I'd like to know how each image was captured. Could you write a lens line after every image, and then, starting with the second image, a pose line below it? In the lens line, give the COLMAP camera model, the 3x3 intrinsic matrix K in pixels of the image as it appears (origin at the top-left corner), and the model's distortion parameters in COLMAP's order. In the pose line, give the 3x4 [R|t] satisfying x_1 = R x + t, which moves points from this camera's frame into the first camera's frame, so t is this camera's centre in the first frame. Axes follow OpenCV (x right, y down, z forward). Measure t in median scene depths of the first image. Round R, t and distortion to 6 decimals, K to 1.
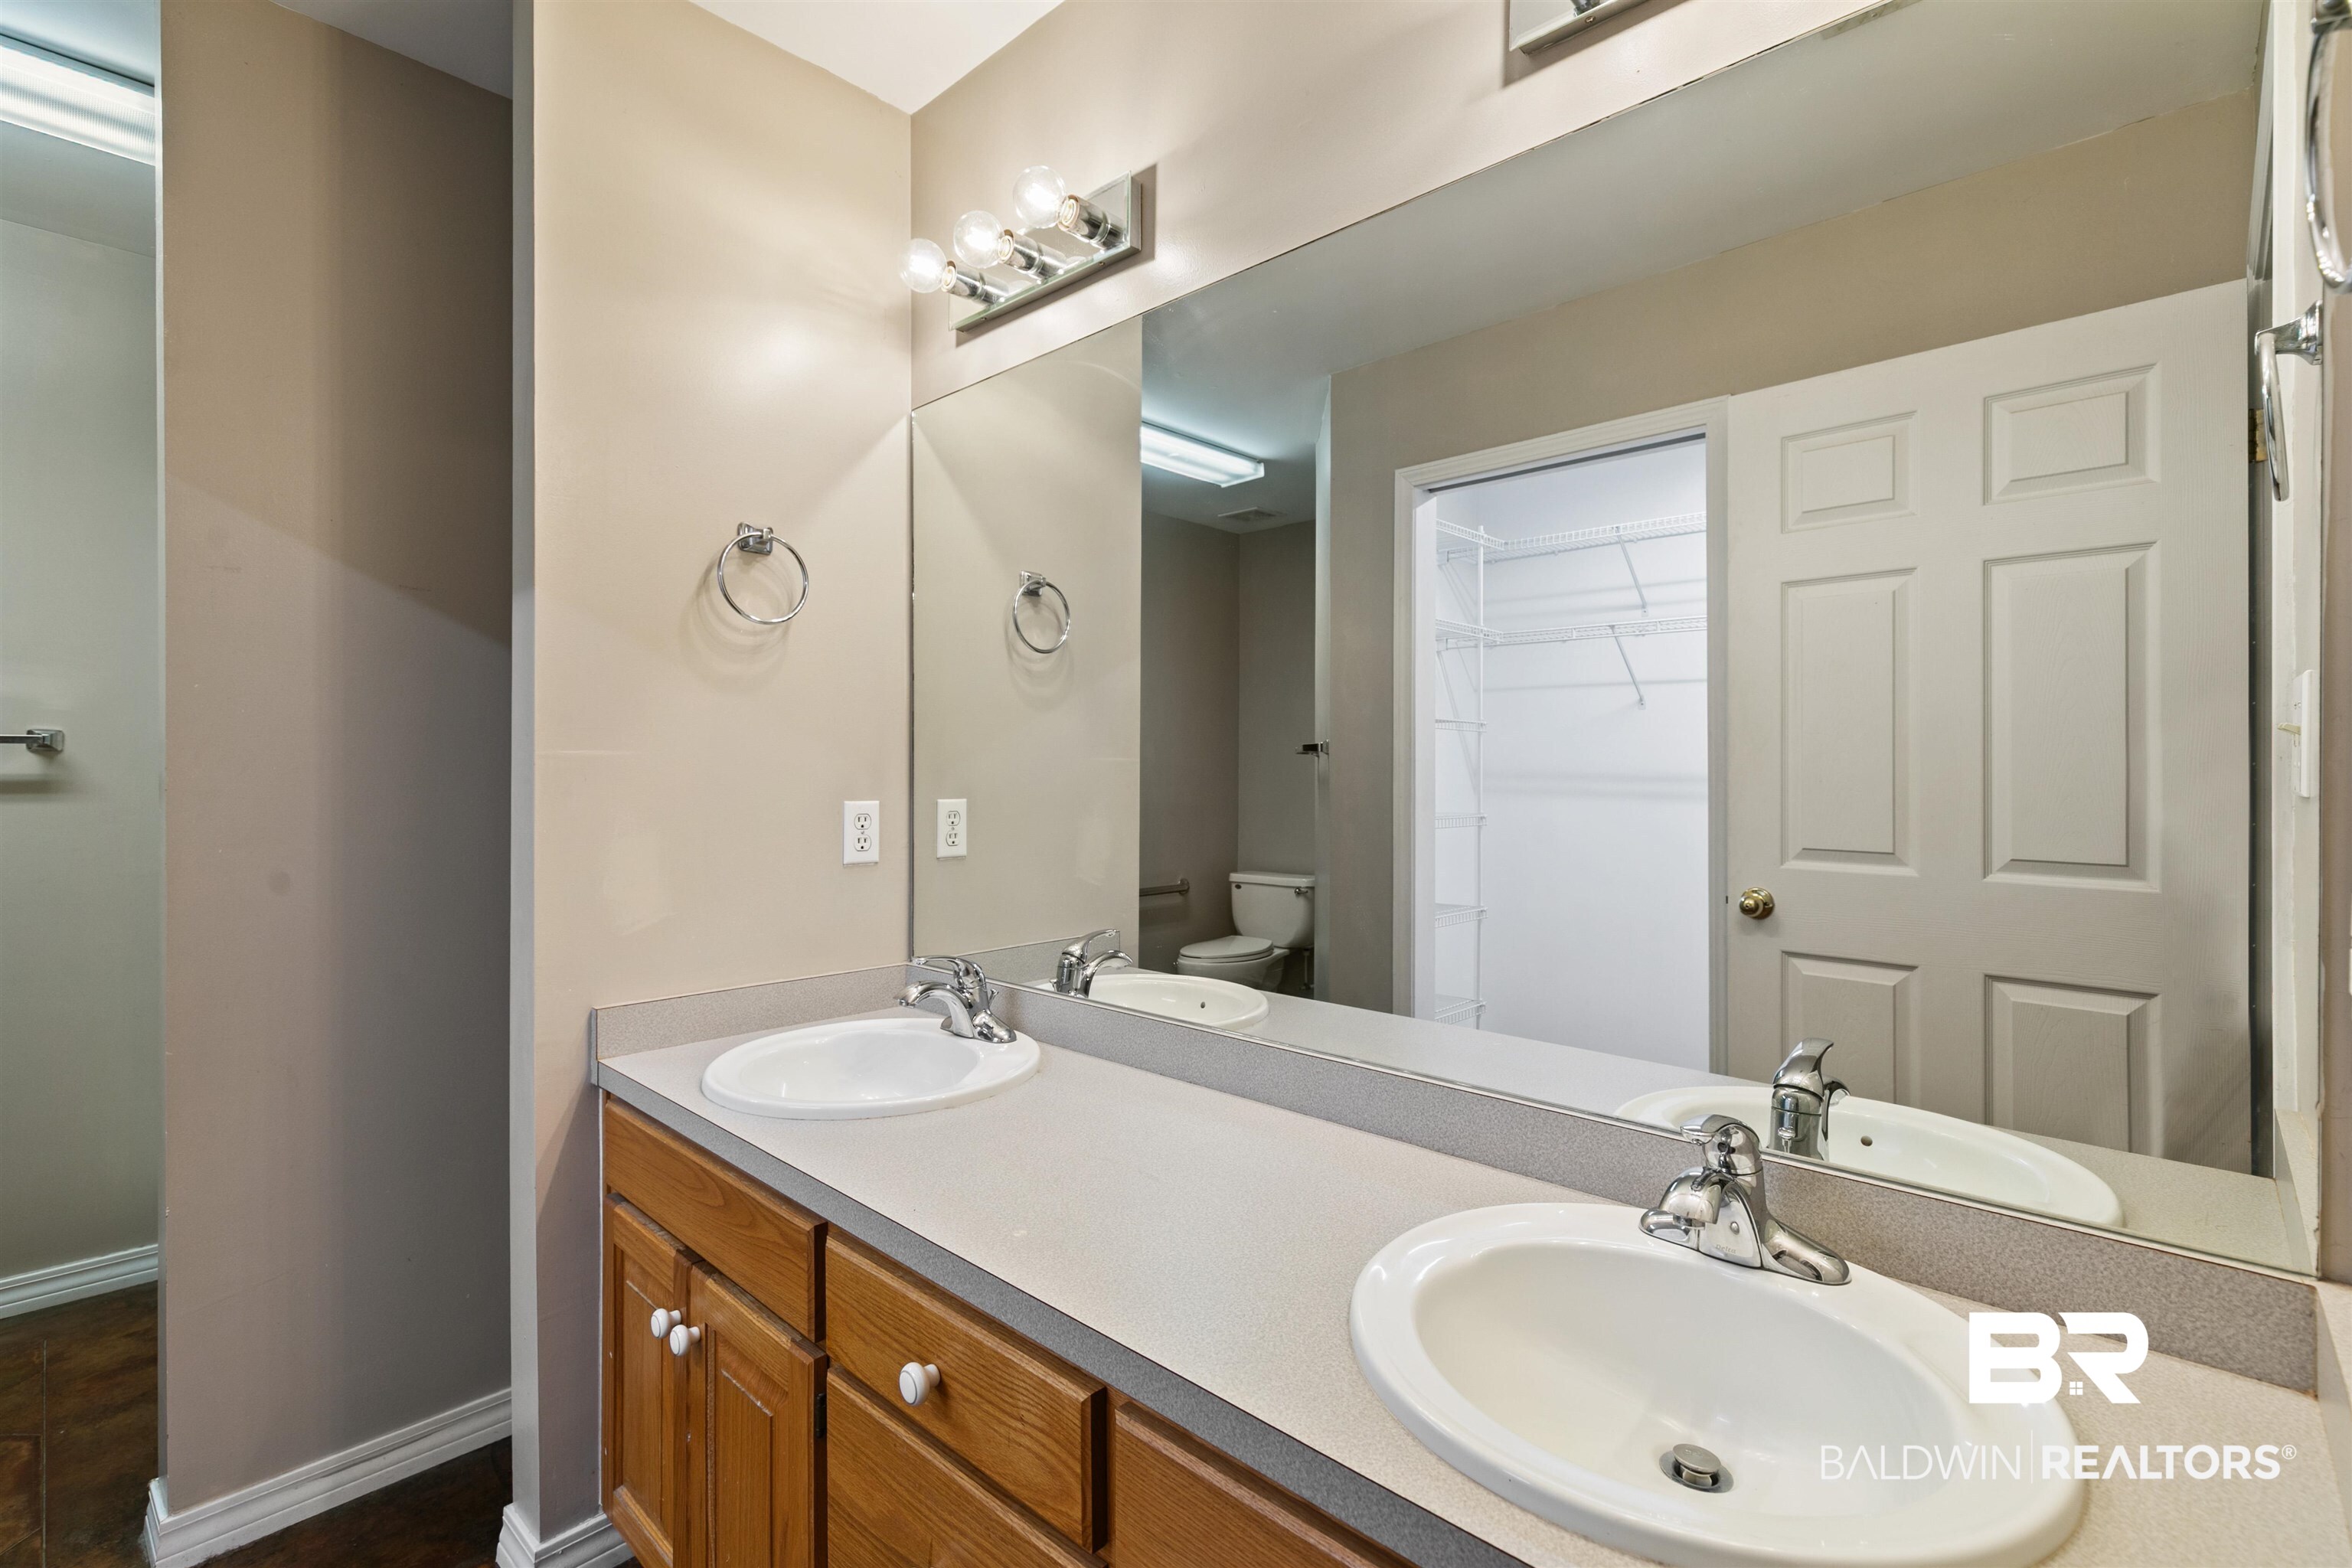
lens RADIAL K [[1061.4, 0, 1179.0], [0, 1061.4, 770.0], [0, 0, 1]] dist [0.009372, -0.000084]
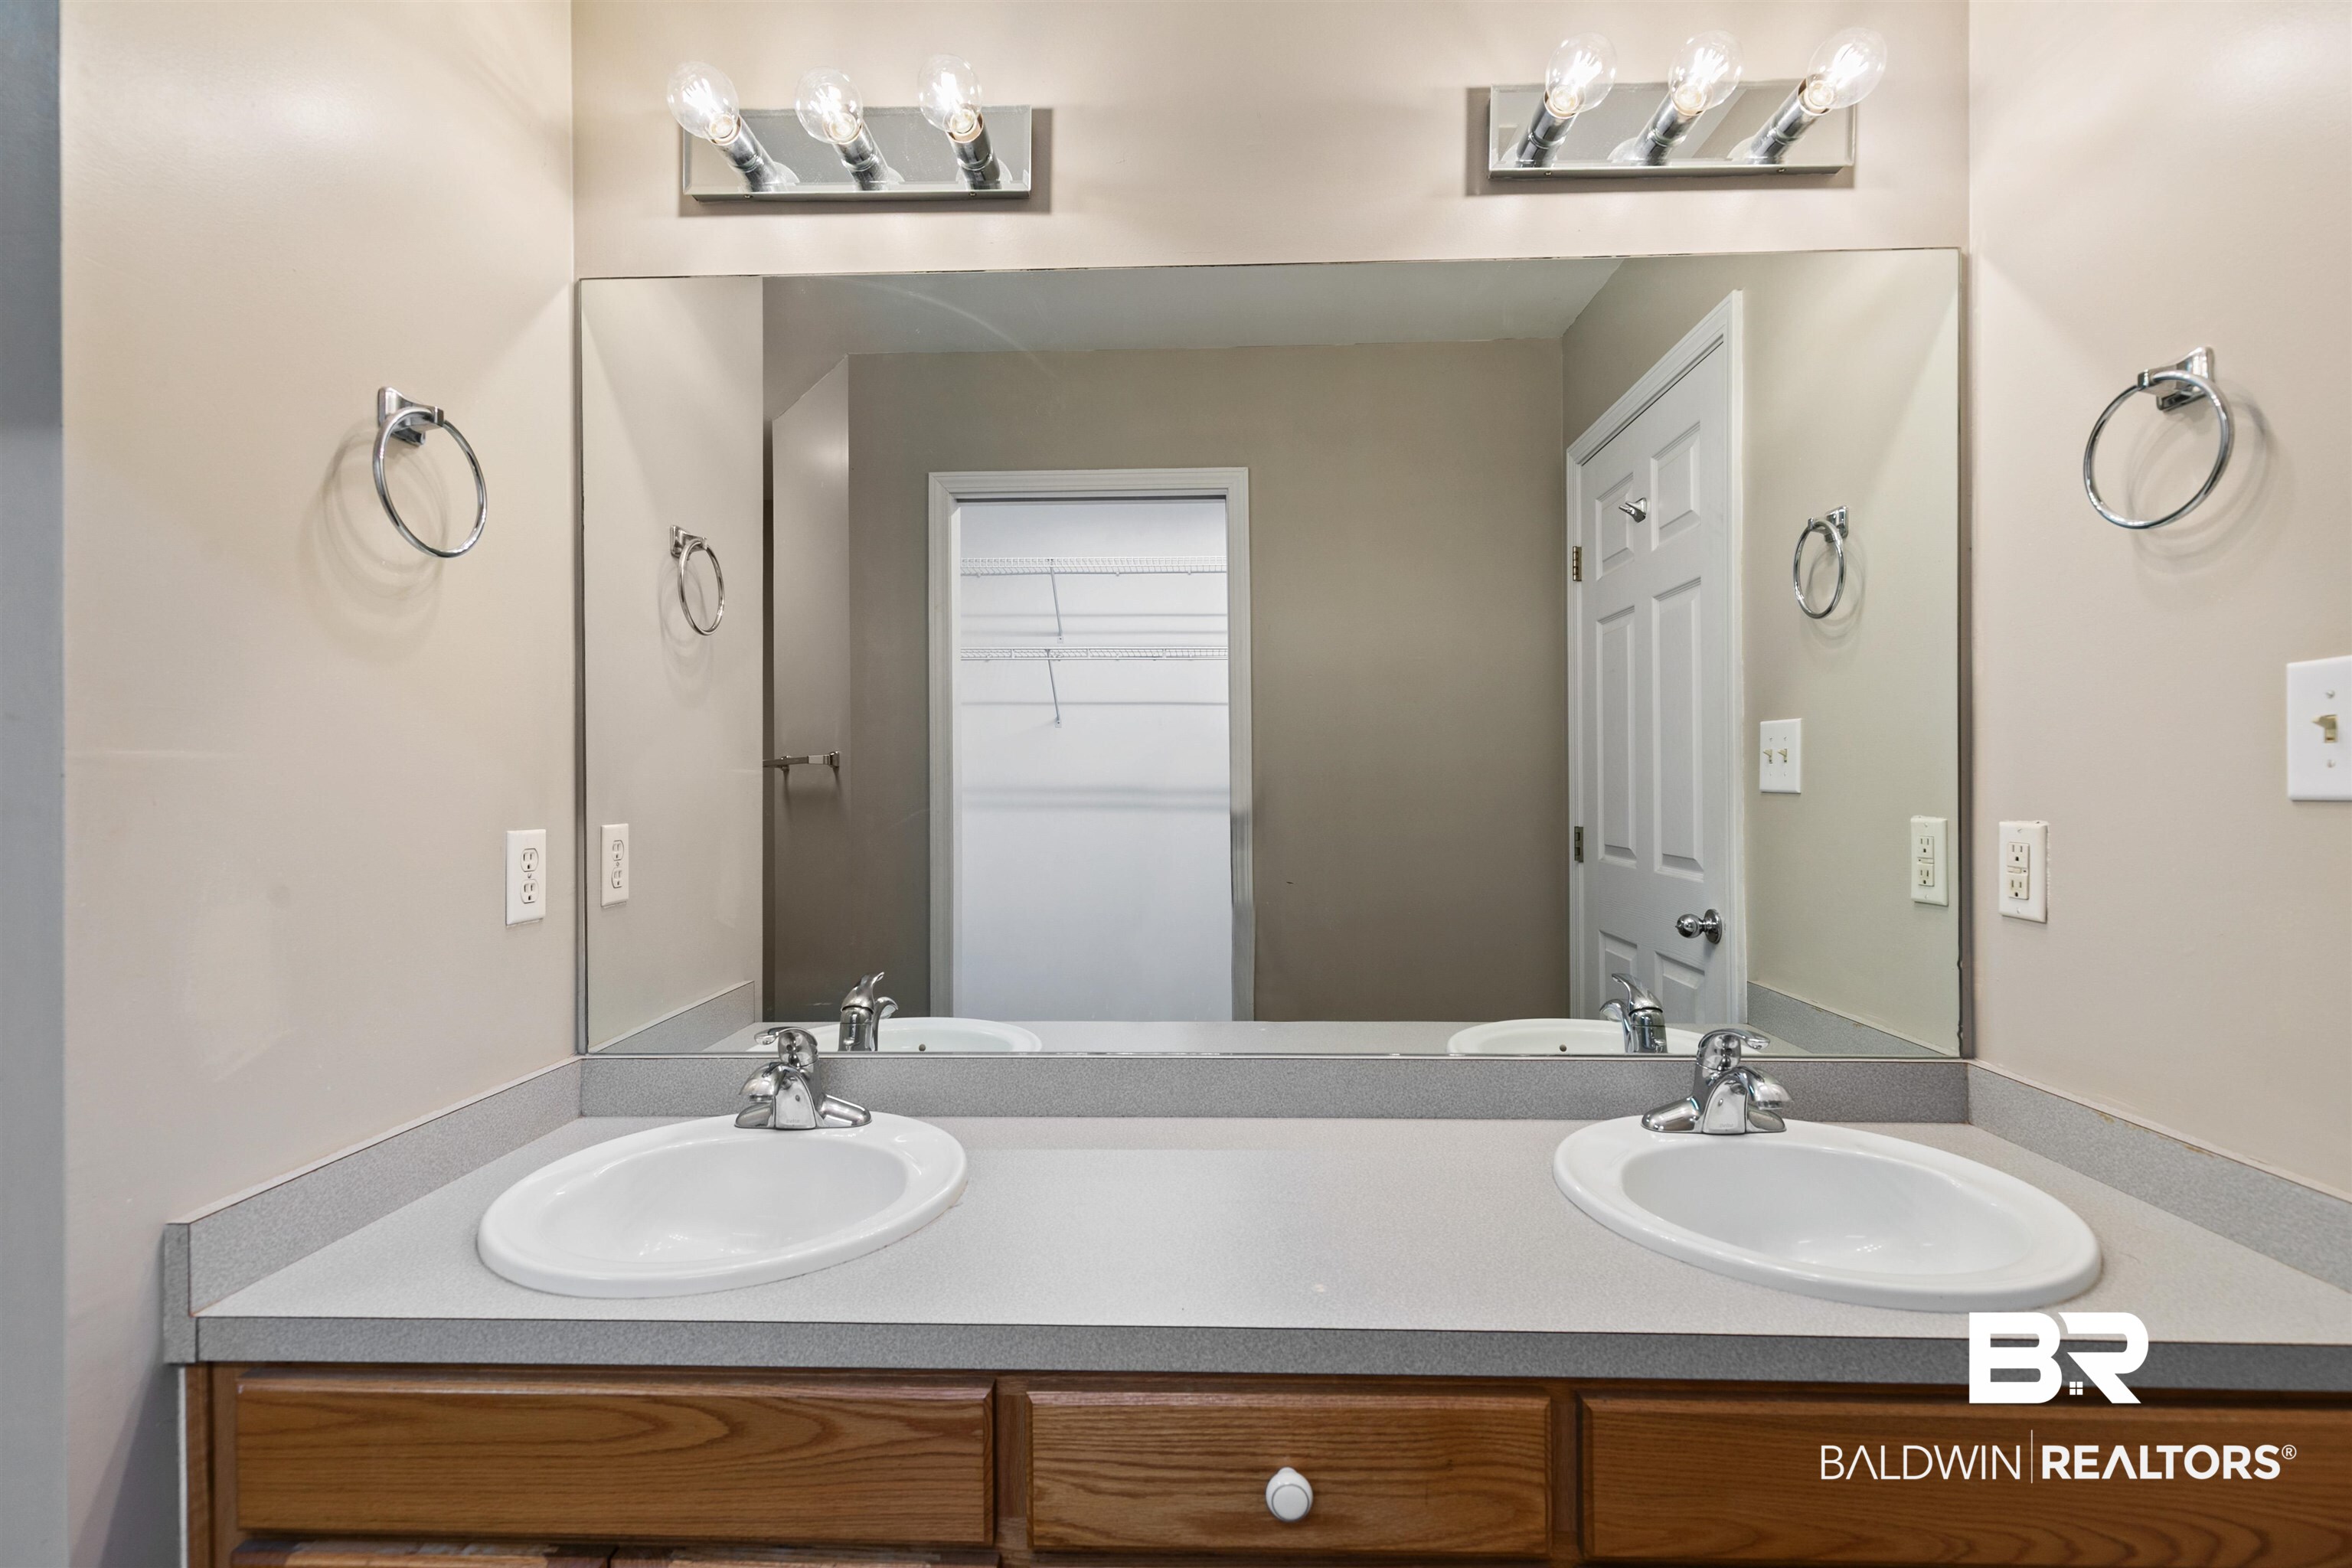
lens RADIAL K [[1062.7, 0, 1176.0], [0, 1062.7, 784.0], [0, 0, 1]] dist [0.011042, 0.000340]
pose [[0.748819, -0.005414, 0.662753, -0.444974], [0.005495, 0.999983, 0.001960, 0.000513], [-0.662752, 0.002175, 0.748836, 0.208893]]
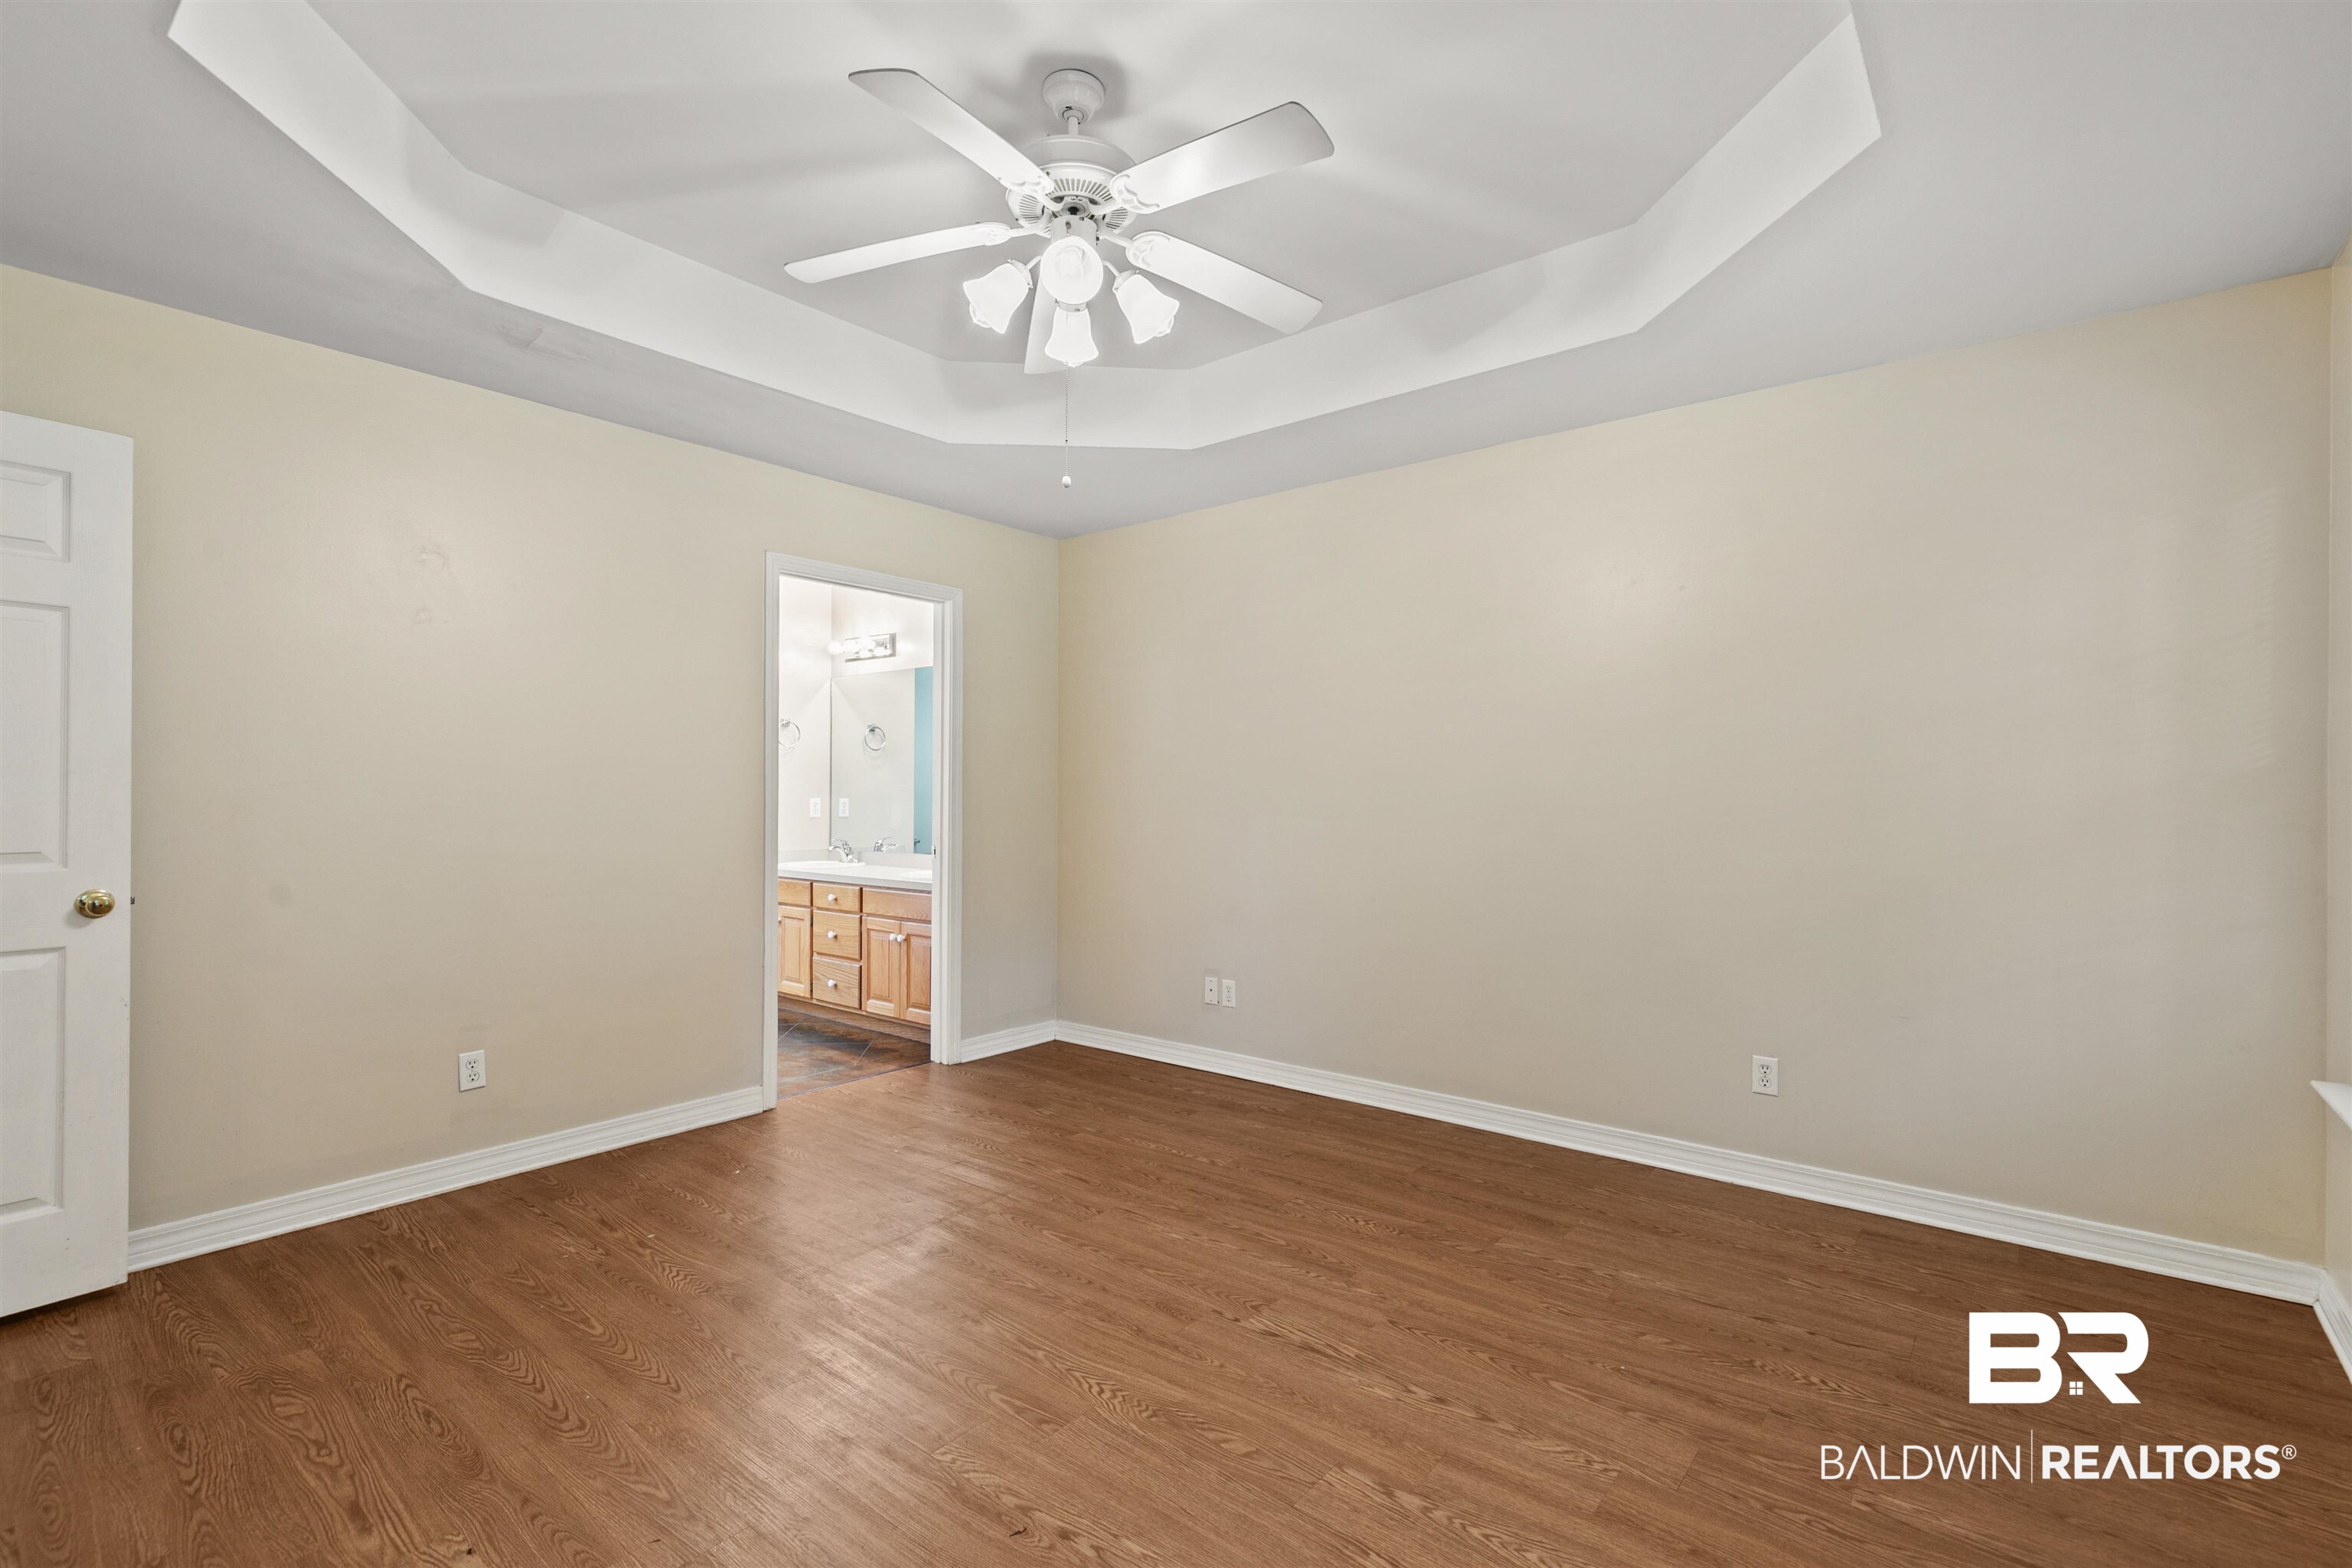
lens RADIAL K [[1061.4, 0, 1179.0], [0, 1061.4, 770.0], [0, 0, 1]] dist [0.009372, -0.000084]
pose [[0.997481, -0.000502, 0.070930, 0.595708], [0.001753, 0.999844, -0.017575, 0.001221], [-0.070910, 0.017655, 0.997326, -2.381195]]
